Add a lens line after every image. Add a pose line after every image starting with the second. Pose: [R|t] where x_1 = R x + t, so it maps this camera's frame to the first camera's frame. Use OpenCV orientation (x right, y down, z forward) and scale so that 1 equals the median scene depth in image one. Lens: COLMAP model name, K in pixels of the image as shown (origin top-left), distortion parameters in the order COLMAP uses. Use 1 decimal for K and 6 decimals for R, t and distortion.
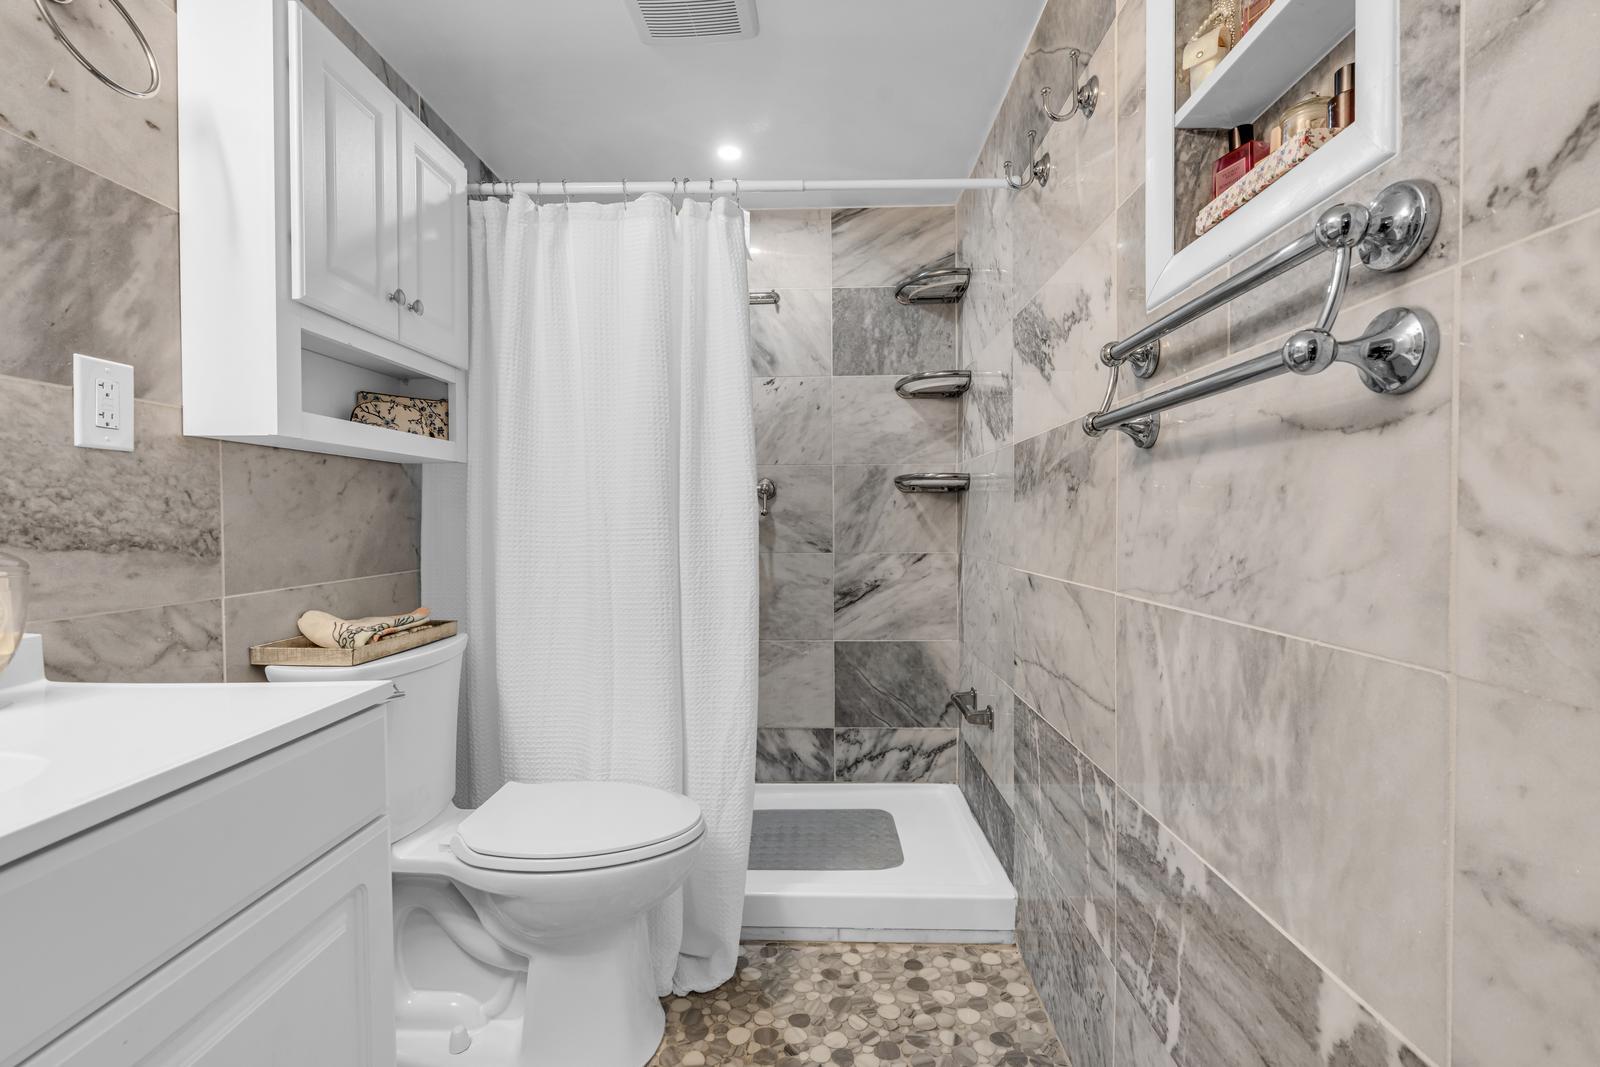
lens RADIAL K [[709.6, 0, 801.7], [0, 709.6, 530.1], [0, 0, 1]] dist [-0.008107, 0.002409]
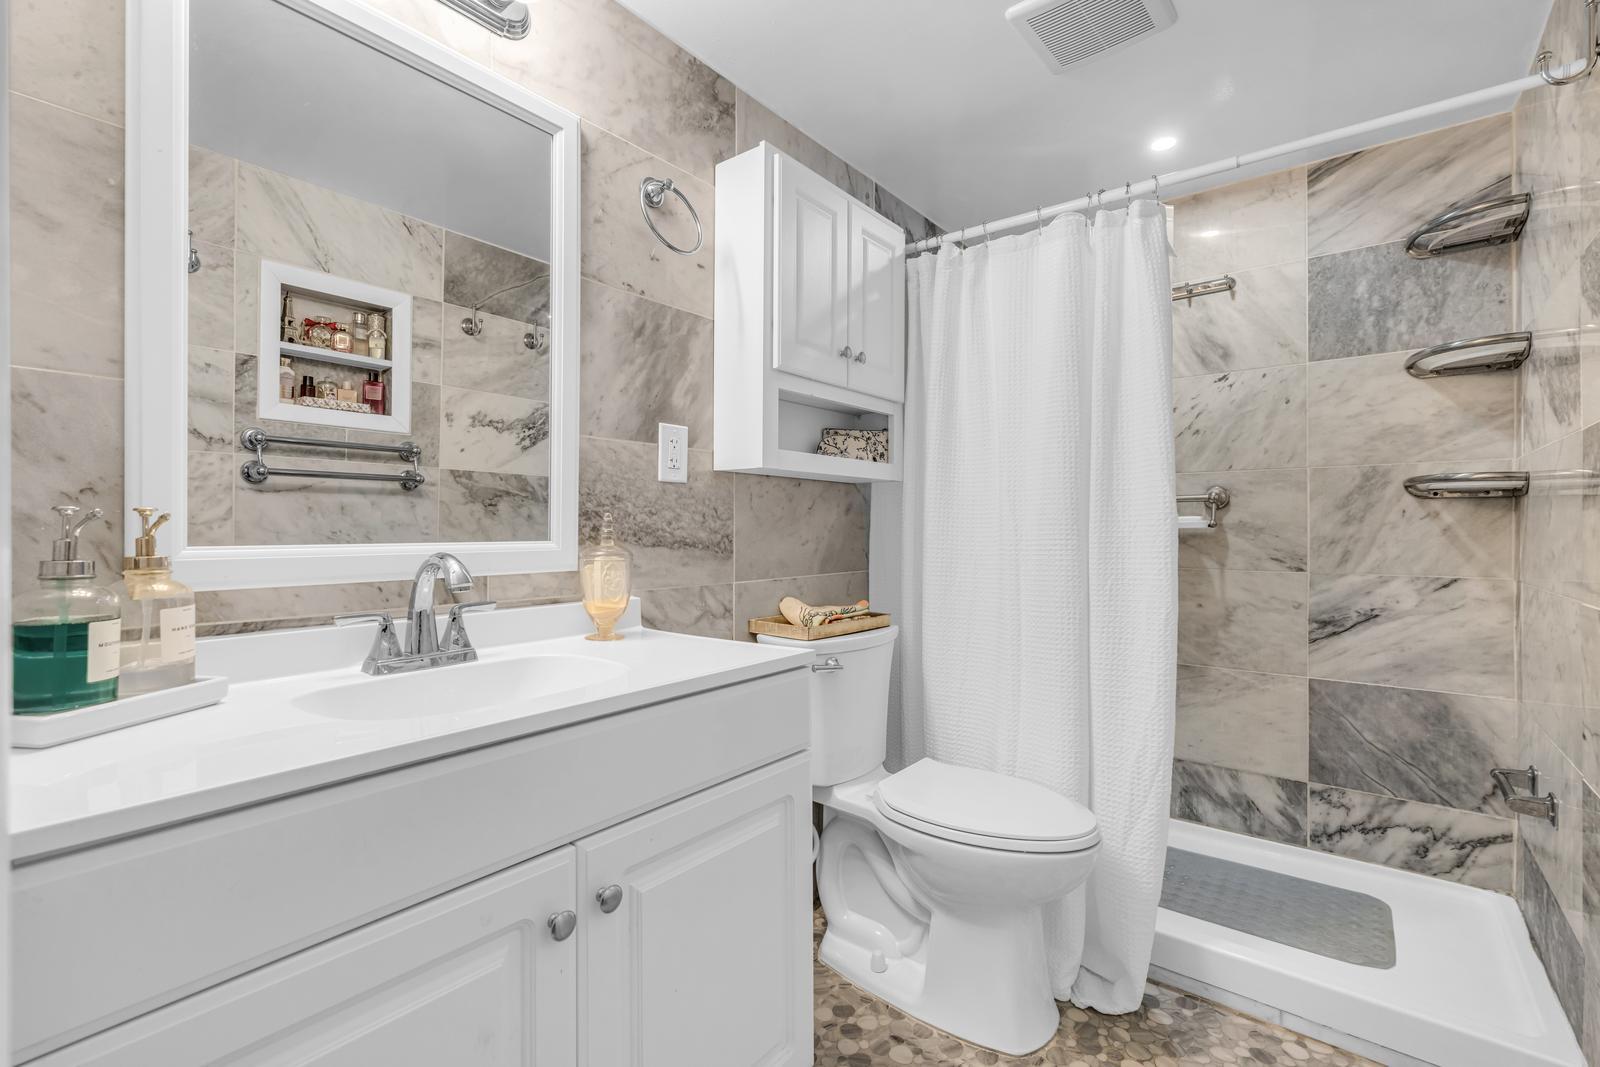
lens RADIAL K [[709.6, 0, 799.6], [0, 709.6, 528.4], [0, 0, 1]] dist [-0.008107, 0.002409]
pose [[0.798254, 0.006943, -0.602281, 0.101661], [-0.017219, 0.999788, -0.011297, 0.000028], [0.602075, 0.019388, 0.798204, -0.044265]]
